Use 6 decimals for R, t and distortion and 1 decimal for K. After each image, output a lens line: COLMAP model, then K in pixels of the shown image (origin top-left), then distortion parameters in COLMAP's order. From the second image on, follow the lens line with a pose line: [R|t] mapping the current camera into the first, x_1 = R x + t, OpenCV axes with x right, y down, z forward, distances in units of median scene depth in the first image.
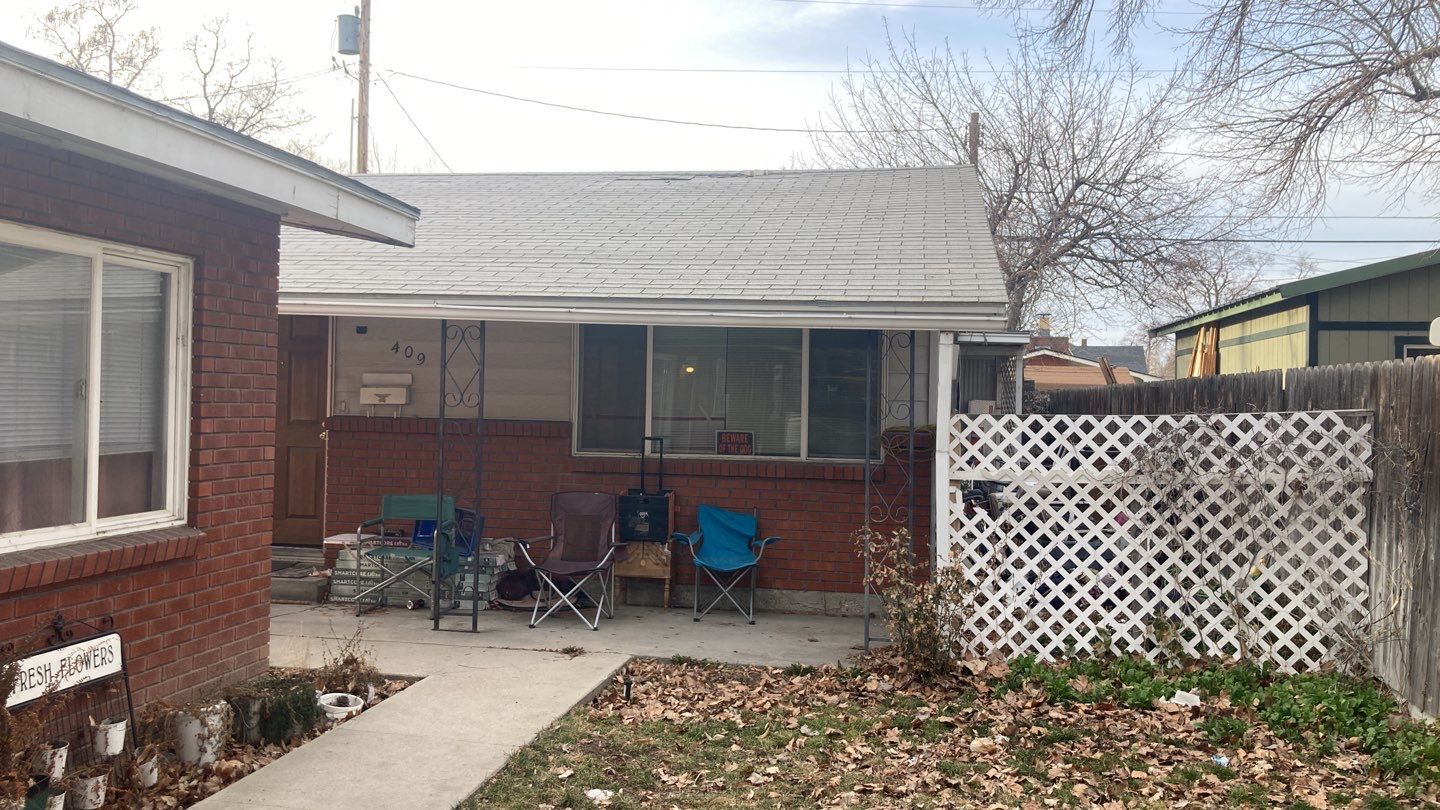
lens RADIAL K [[1215.8, 0, 690.4], [0, 1215.8, 380.6], [0, 0, 1]] dist [0.009143, 0.009677]
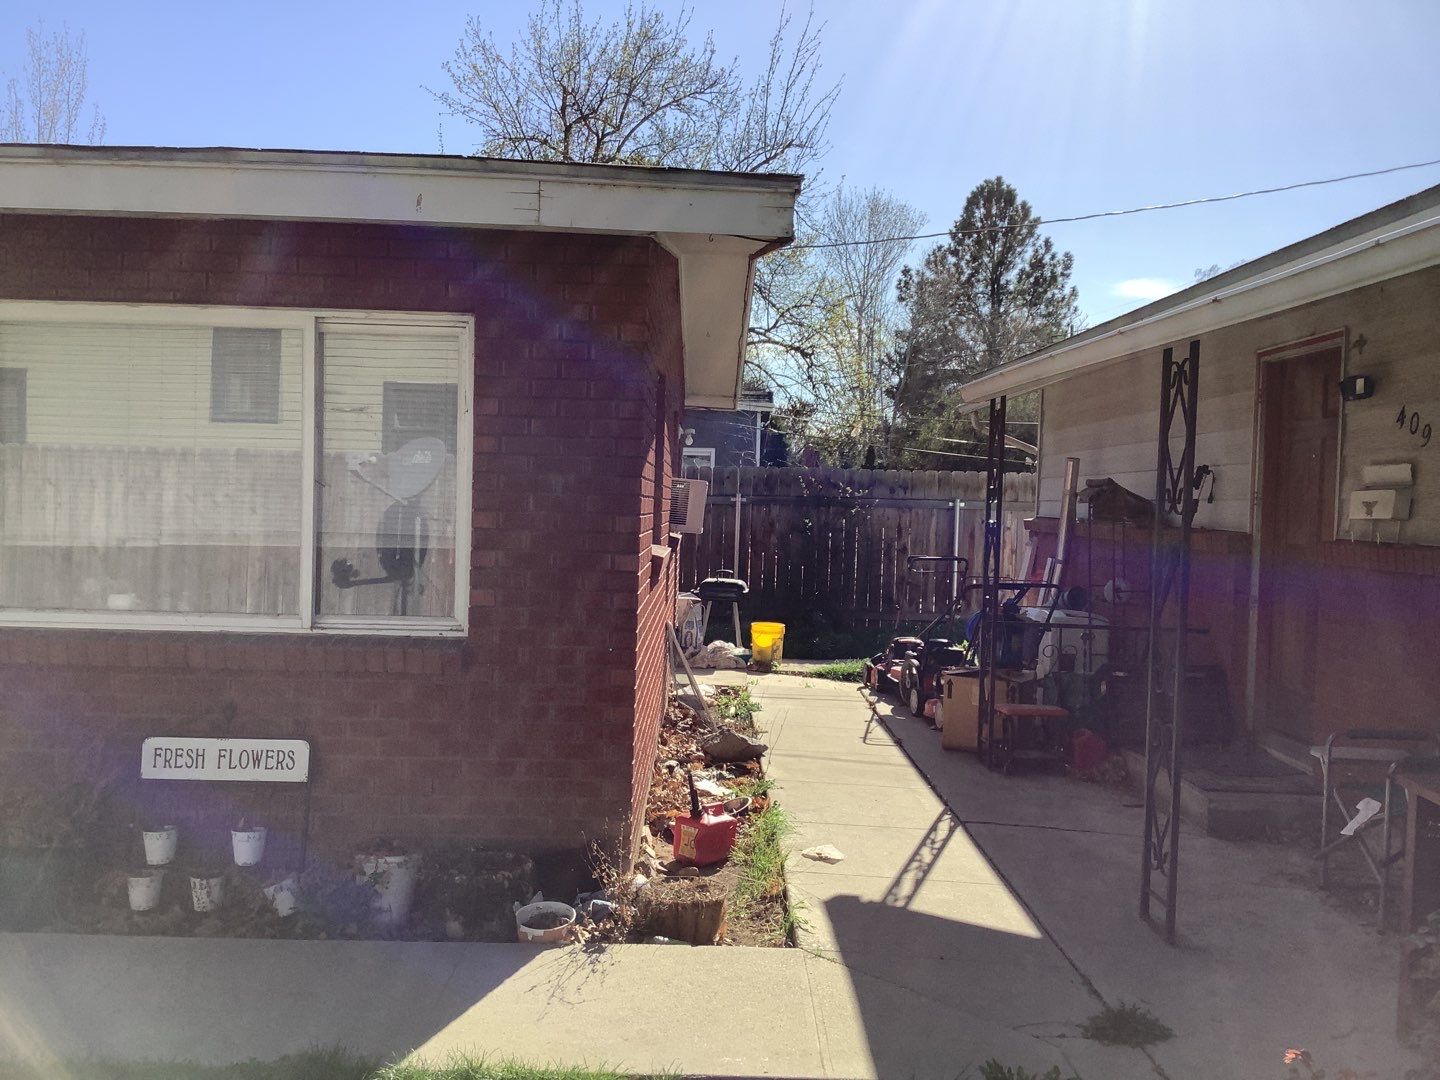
lens RADIAL K [[1313.3, 0, 714.6], [0, 1313.3, 542.3], [0, 0, 1]] dist [0.152146, -0.324039]
pose [[0.186659, 0.023771, -0.982137, 0.511414], [-0.008567, 0.999709, 0.022568, 0.032041], [0.982387, 0.004201, 0.186808, 1.022428]]
